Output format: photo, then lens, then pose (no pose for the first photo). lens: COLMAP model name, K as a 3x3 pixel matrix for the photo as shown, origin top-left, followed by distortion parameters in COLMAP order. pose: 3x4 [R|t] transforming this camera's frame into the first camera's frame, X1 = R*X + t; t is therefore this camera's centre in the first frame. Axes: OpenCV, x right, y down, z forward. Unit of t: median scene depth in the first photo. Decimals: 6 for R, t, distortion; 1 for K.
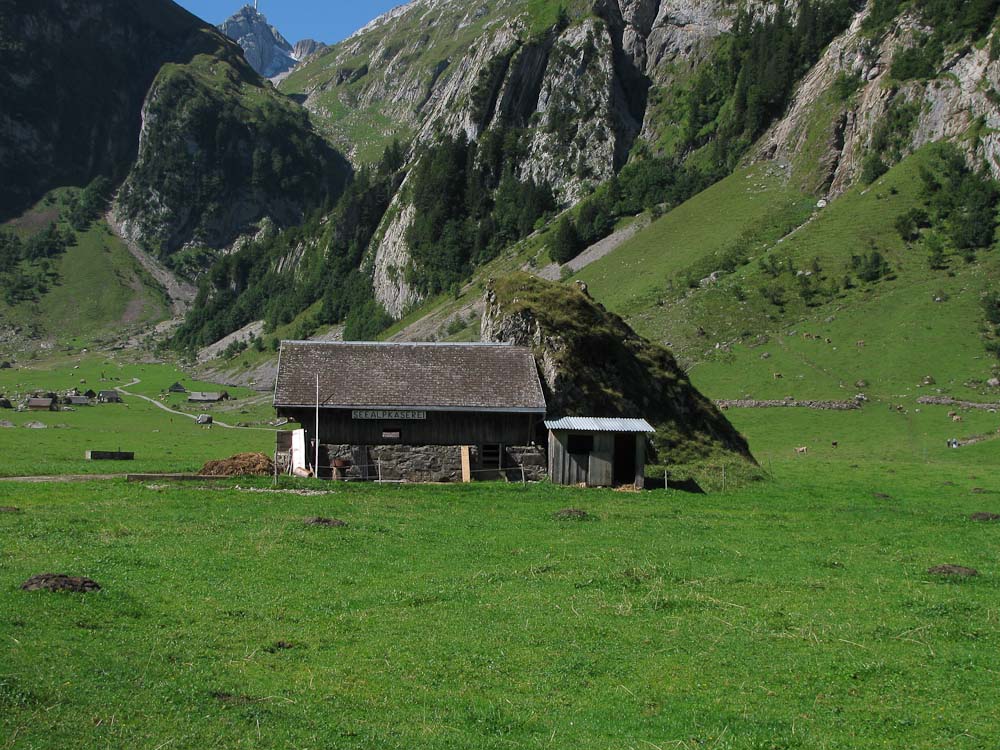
lens RADIAL K [[1488.6, 0, 500.0], [0, 1488.6, 375.8], [0, 0, 1]] dist [-0.049820, 0.000000]
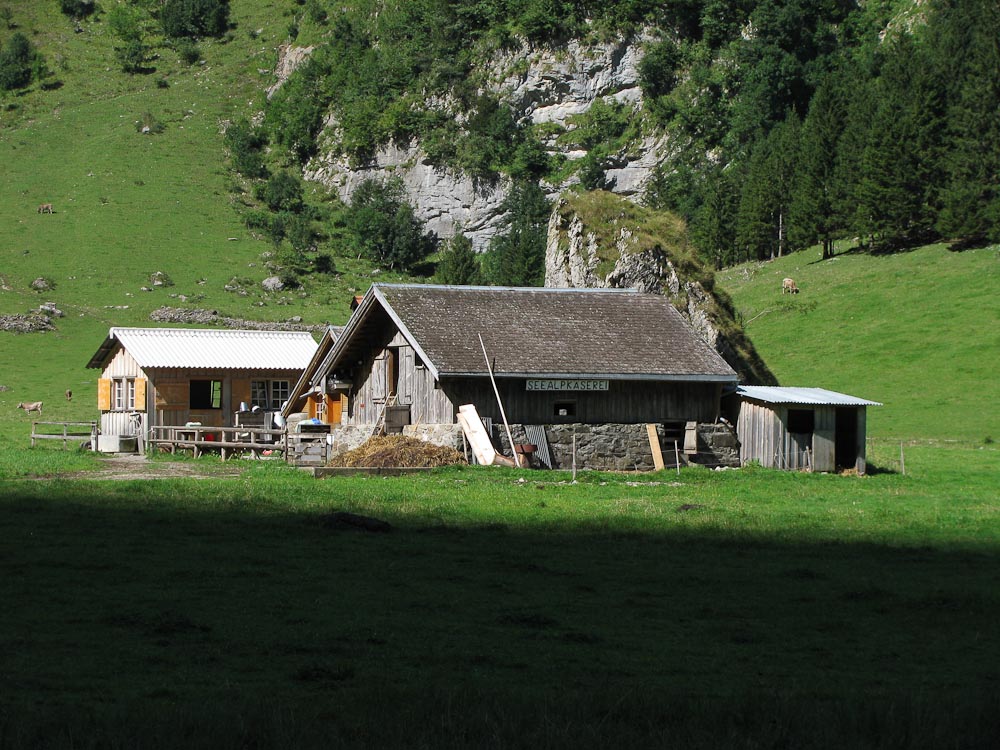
lens RADIAL K [[2963.1, 0, 500.0], [0, 2963.1, 374.7], [0, 0, 1]] dist [0.118788, 0.000000]
pose [[0.888465, -0.003329, 0.458933, -0.773387], [-0.015675, 0.999170, 0.037594, -0.034986], [-0.458677, -0.040595, 0.887675, -0.340051]]
